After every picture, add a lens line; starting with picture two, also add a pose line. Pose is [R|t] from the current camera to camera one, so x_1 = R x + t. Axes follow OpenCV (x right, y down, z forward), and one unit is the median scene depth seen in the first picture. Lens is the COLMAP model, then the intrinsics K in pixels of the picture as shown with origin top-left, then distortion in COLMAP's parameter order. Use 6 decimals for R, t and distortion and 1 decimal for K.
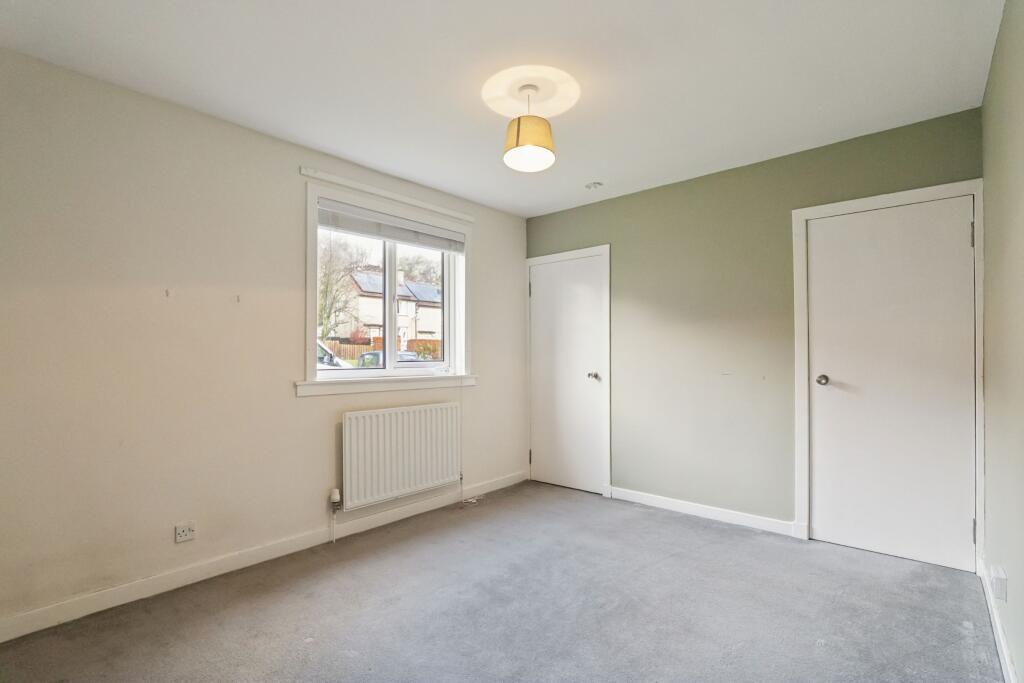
lens RADIAL K [[485.8, 0, 513.9], [0, 485.8, 357.8], [0, 0, 1]] dist [-0.012757, 0.000714]
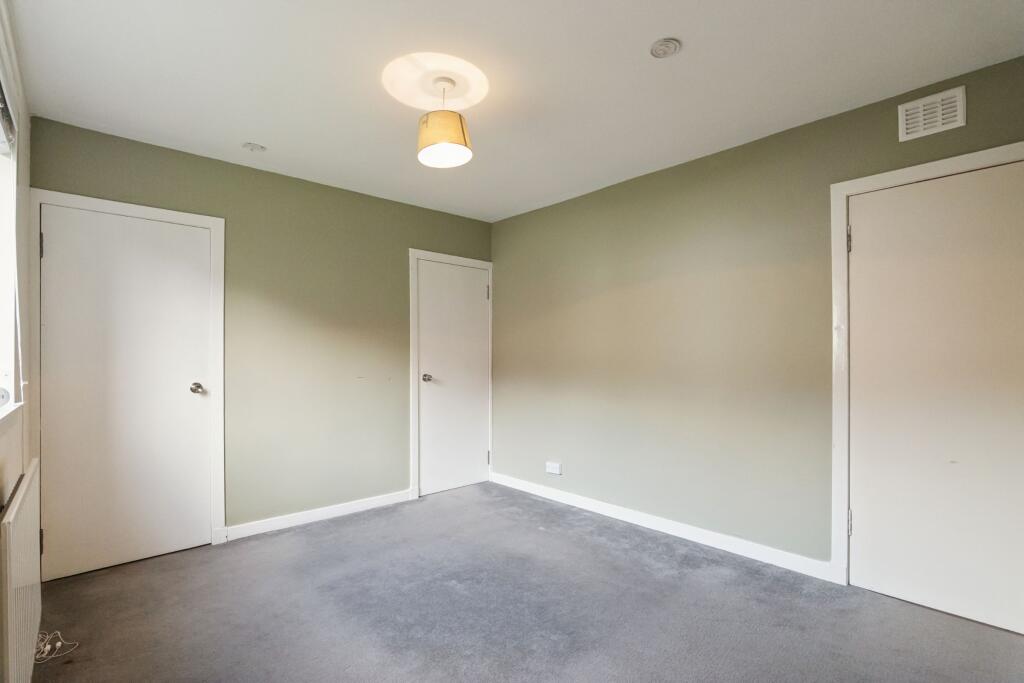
lens RADIAL K [[479.4, 0, 512.8], [0, 479.4, 361.5], [0, 0, 1]] dist [0.000108, 0.000265]
pose [[0.118374, -0.005125, 0.992956, -0.654654], [0.008985, 0.999951, 0.004089, -0.004064], [-0.992928, 0.008438, 0.118415, 0.563611]]
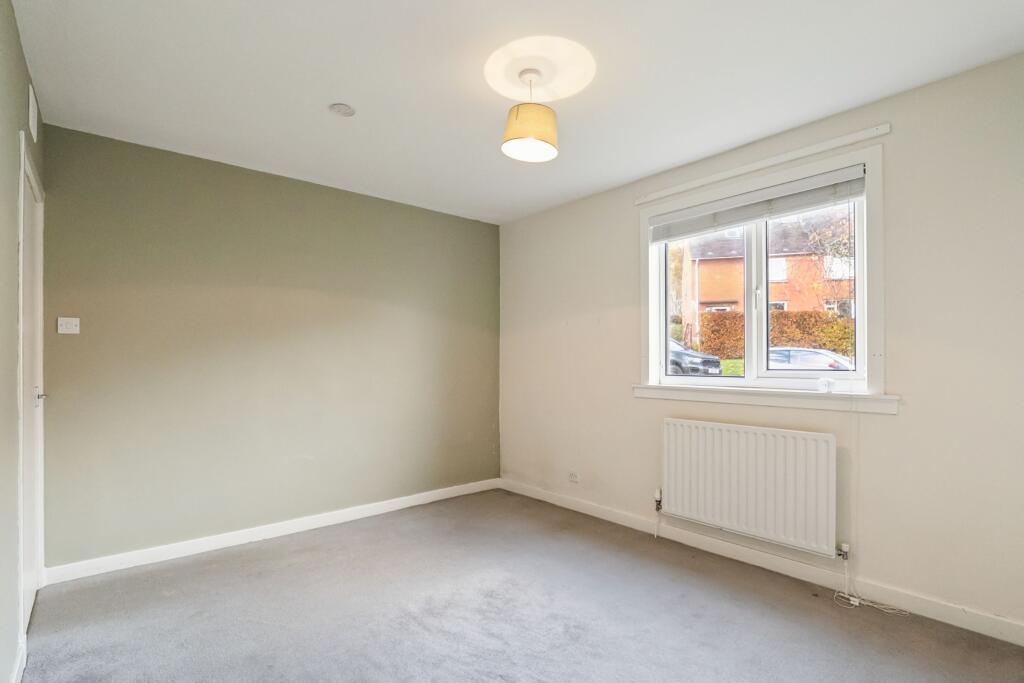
lens RADIAL K [[485.8, 0, 513.9], [0, 485.8, 357.8], [0, 0, 1]] dist [-0.012757, 0.000714]
pose [[-0.144561, -0.004908, -0.989484, 0.704119], [-0.002257, 0.999987, -0.004631, -0.007498], [0.989493, 0.001564, -0.144570, 0.819712]]
